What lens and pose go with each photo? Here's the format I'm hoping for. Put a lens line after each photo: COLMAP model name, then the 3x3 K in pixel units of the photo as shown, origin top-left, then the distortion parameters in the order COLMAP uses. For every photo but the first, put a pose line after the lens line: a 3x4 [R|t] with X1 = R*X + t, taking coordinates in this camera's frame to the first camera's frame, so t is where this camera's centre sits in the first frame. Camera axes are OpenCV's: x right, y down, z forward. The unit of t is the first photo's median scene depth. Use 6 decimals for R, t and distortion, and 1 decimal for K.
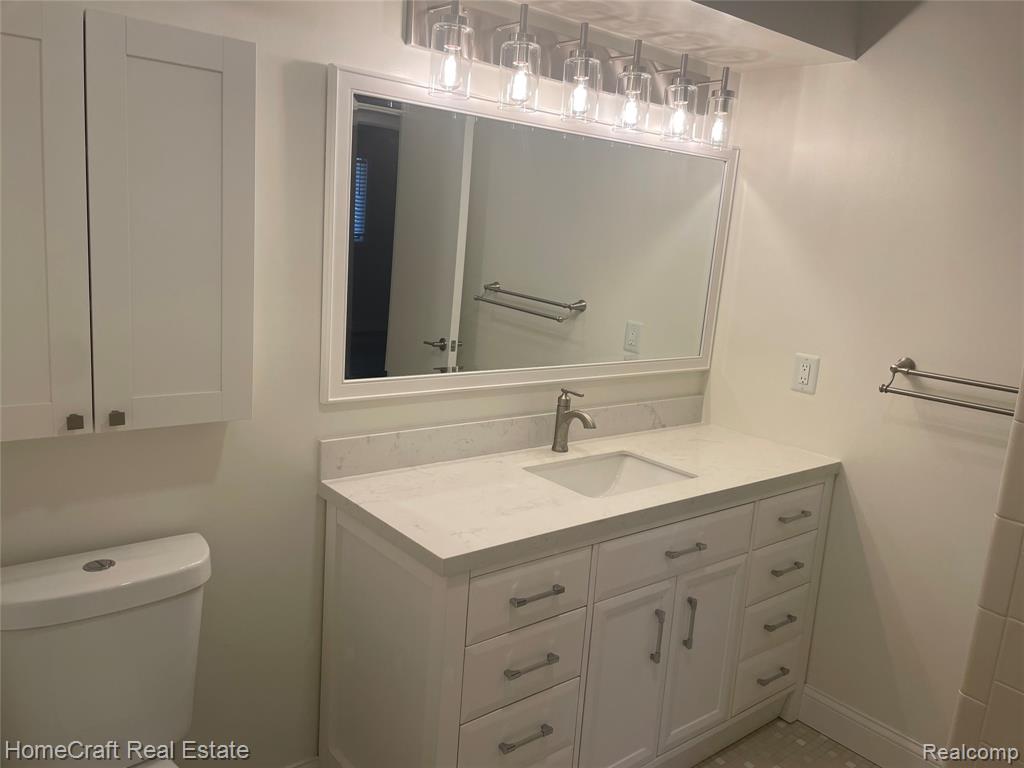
lens RADIAL K [[778.9, 0, 512.0], [0, 778.9, 384.0], [0, 0, 1]] dist [0.104994, -0.147847]
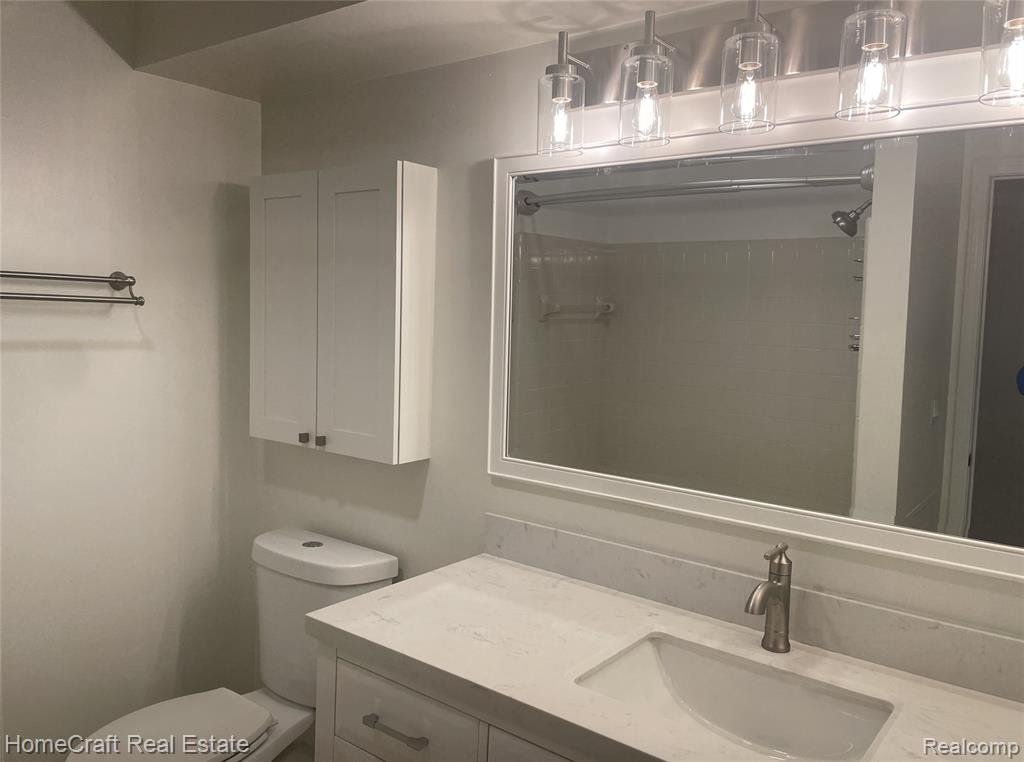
lens RADIAL K [[866.5, 0, 511.5], [0, 866.5, 359.9], [0, 0, 1]] dist [0.115749, 0.001618]
pose [[0.198359, 0.013884, -0.980031, 0.798796], [-0.191802, 0.981117, -0.024922, -0.091409], [0.961179, 0.192915, 0.197276, 0.718733]]
